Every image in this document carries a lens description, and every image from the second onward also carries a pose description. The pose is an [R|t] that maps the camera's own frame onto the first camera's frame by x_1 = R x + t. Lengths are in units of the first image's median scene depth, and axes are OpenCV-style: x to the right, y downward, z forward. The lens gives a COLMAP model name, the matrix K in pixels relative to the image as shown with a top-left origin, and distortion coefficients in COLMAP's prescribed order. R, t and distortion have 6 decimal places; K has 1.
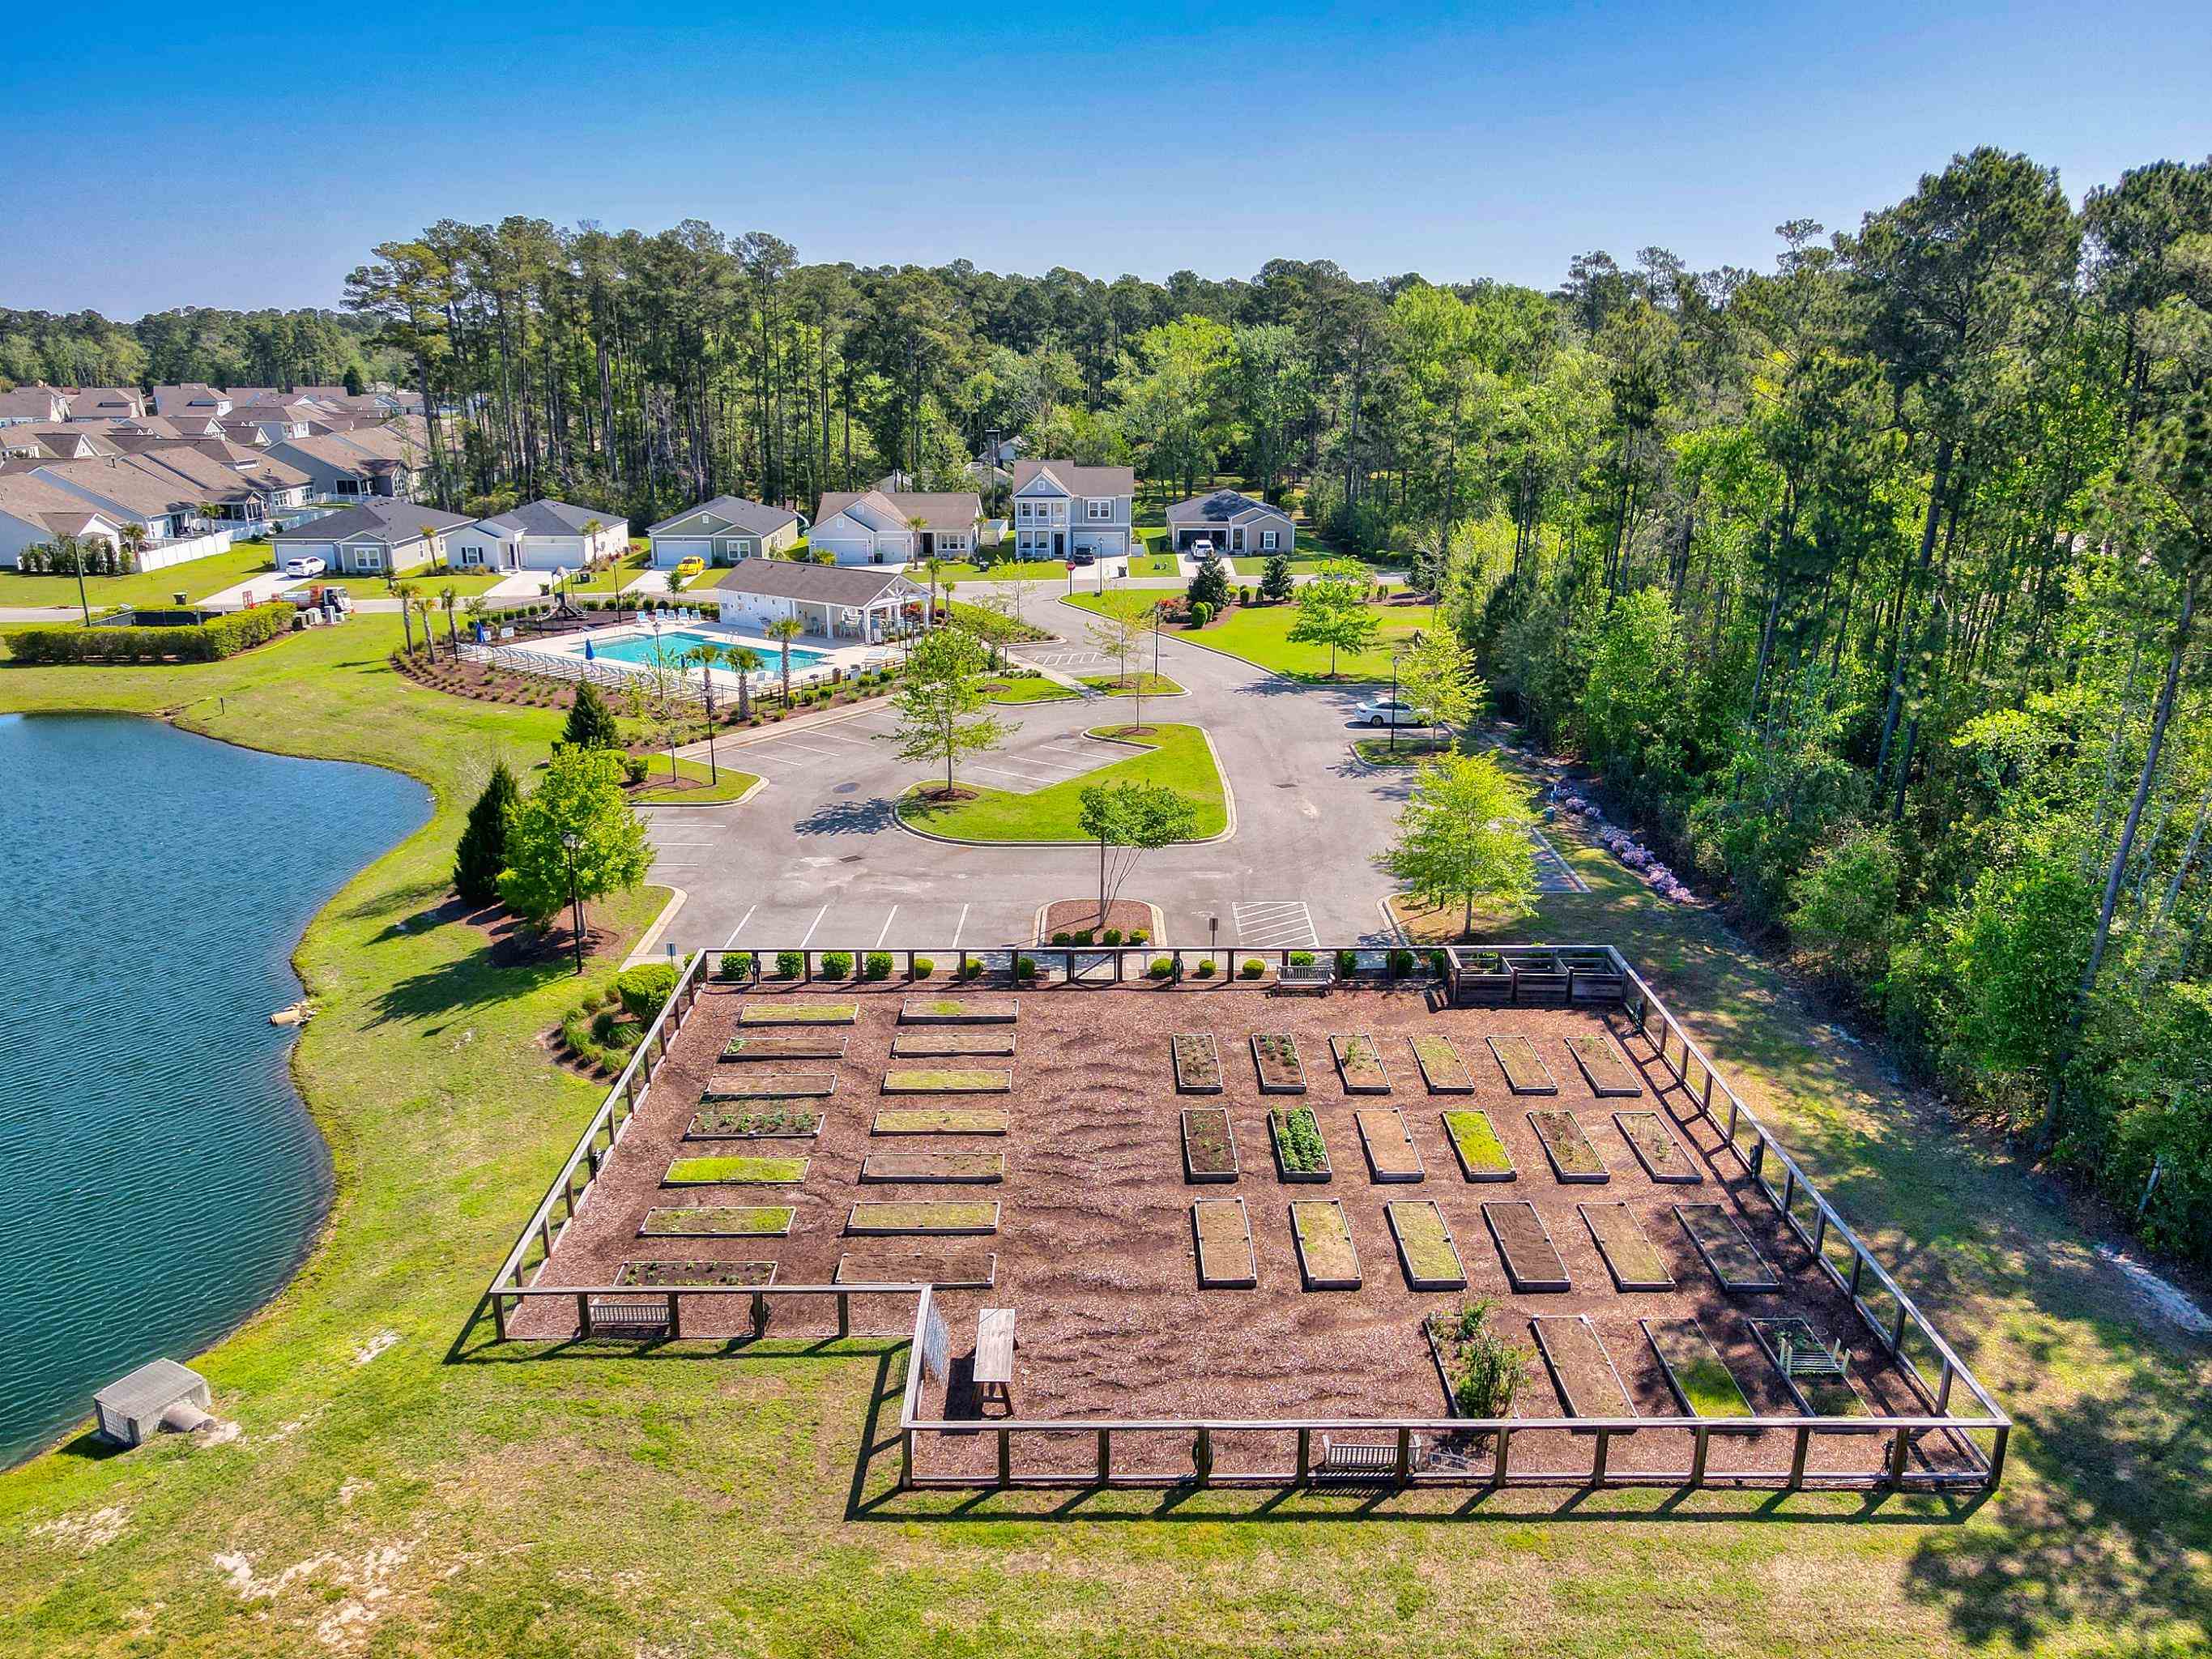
lens RADIAL K [[1626.8, 0, 1119.2], [0, 1626.8, 842.8], [0, 0, 1]] dist [0.000410, 0.022489]
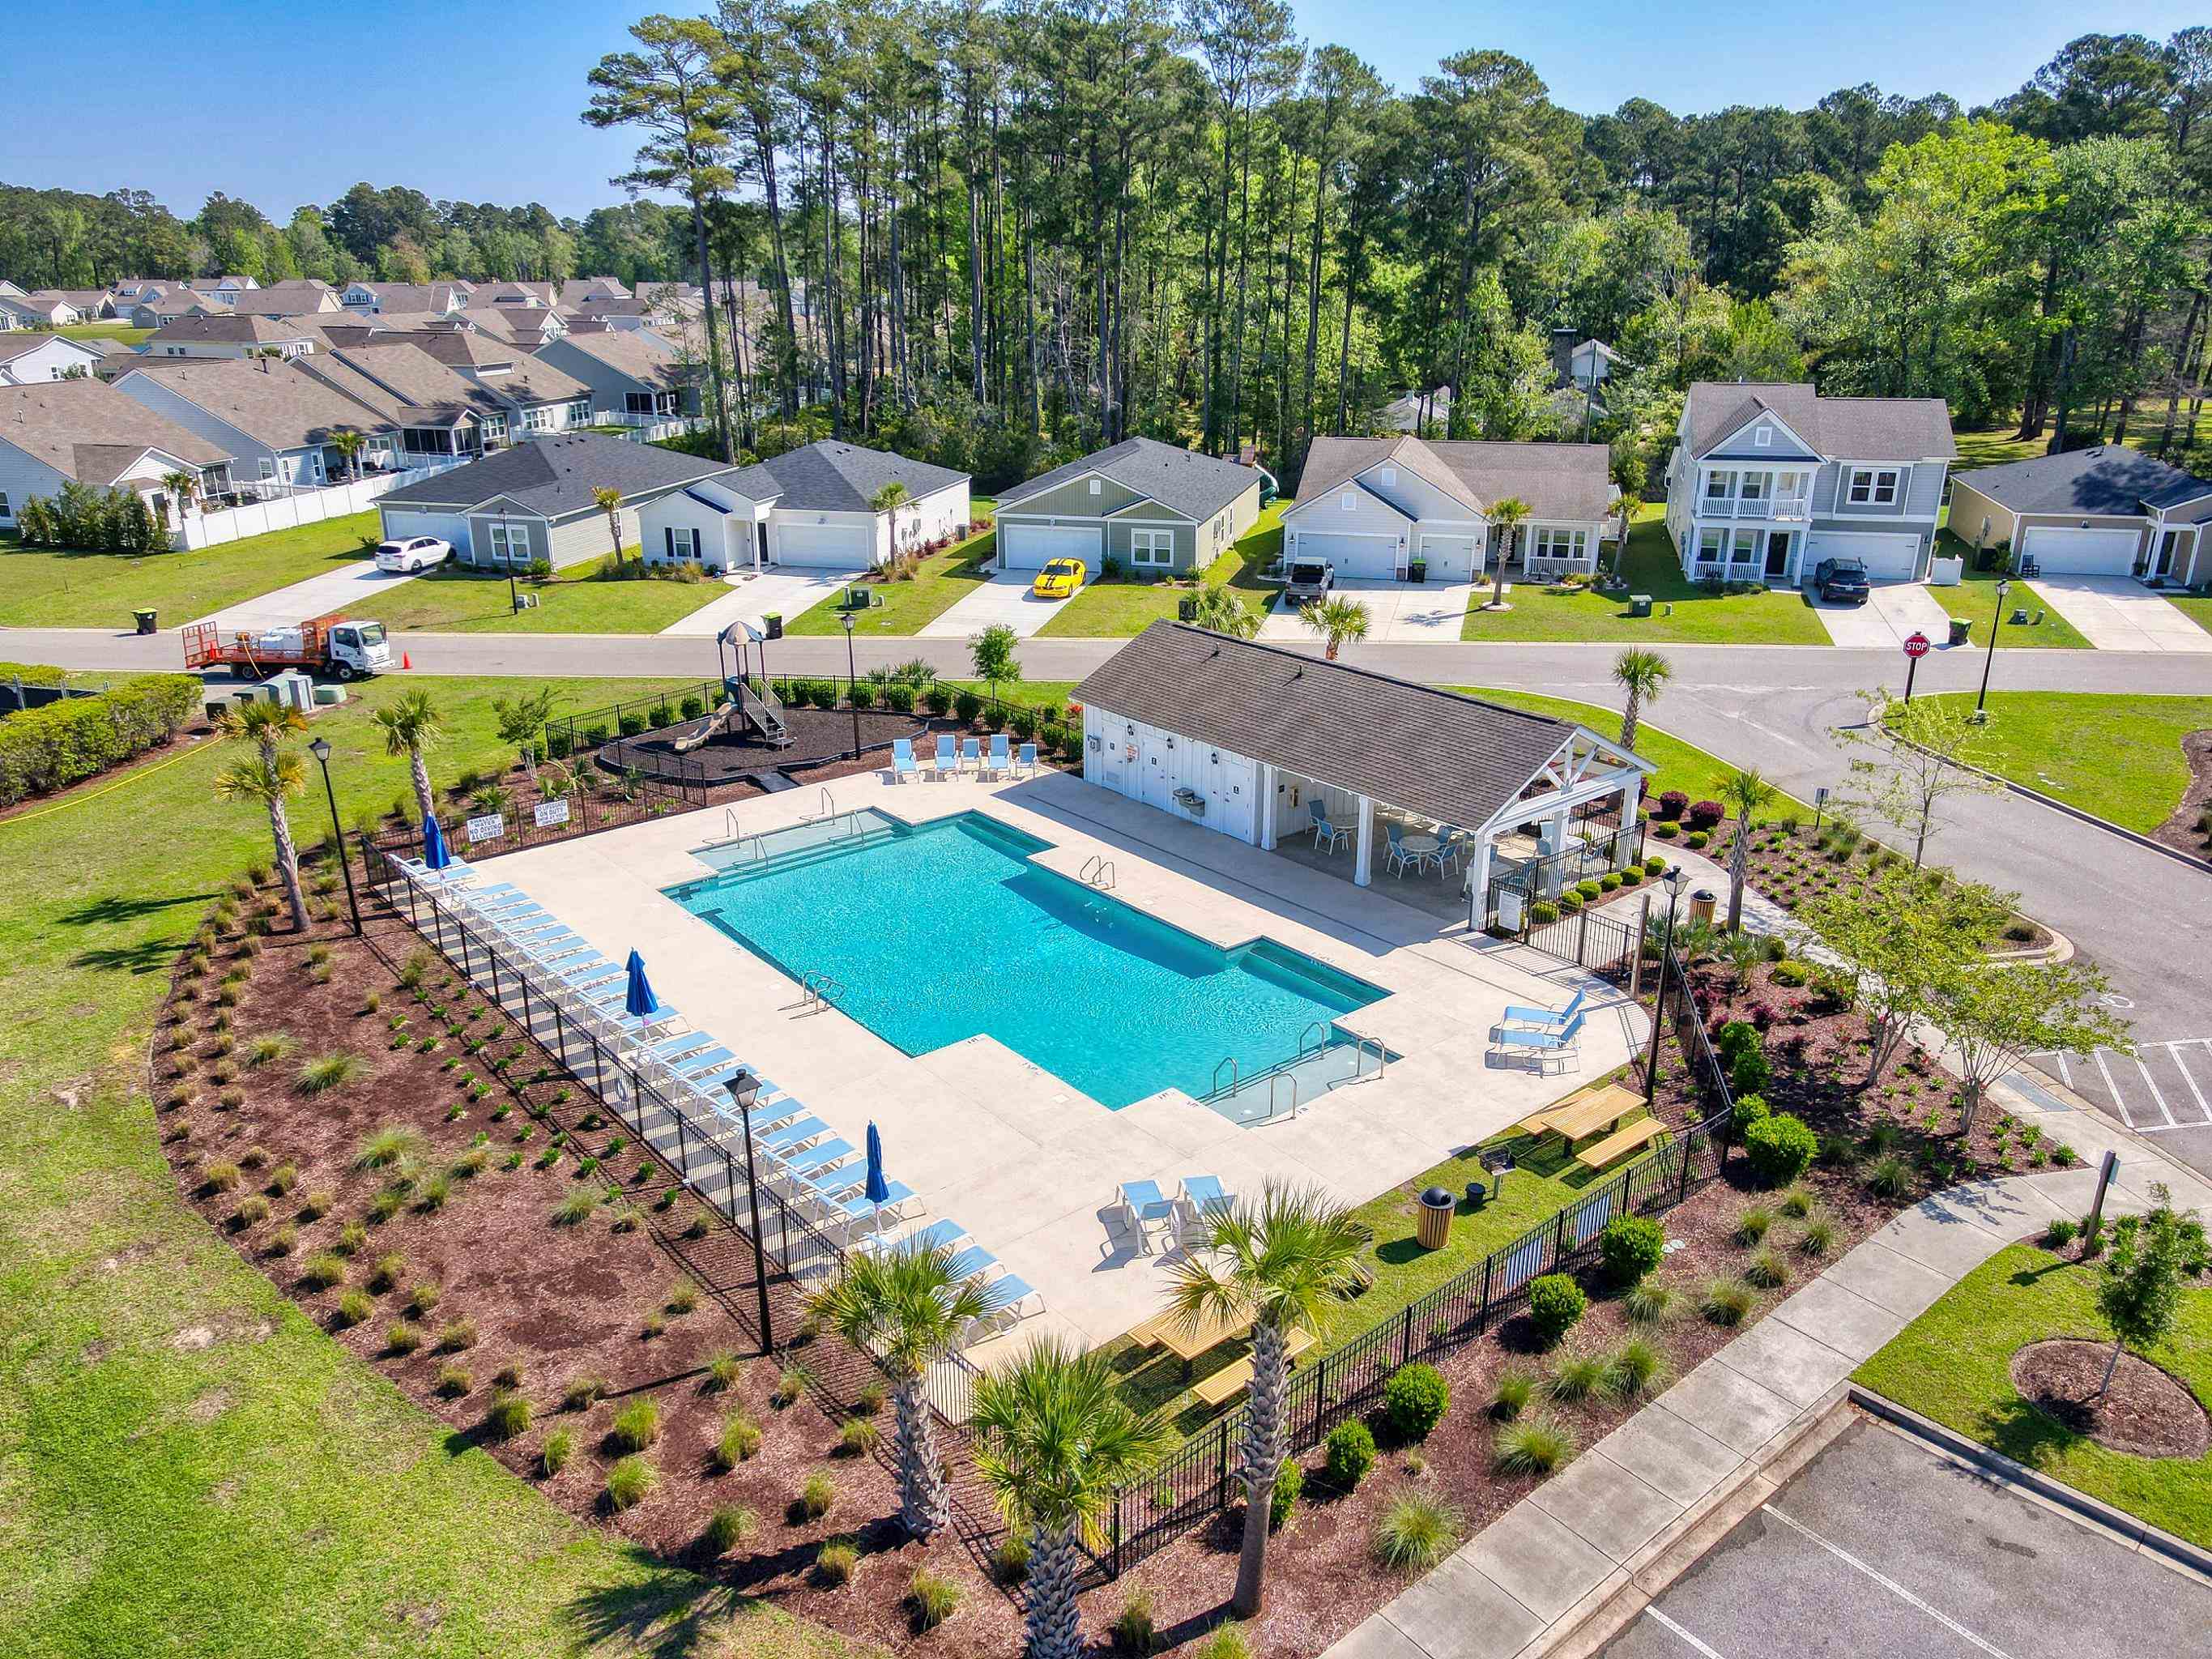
lens RADIAL K [[1626.8, 0, 1114.5], [0, 1626.8, 827.0], [0, 0, 1]] dist [0.000410, 0.022489]
pose [[0.965722, 0.083321, -0.245844, -0.096452], [-0.072547, 0.995978, 0.052577, -0.103714], [0.249236, -0.032940, 0.967882, 0.430157]]
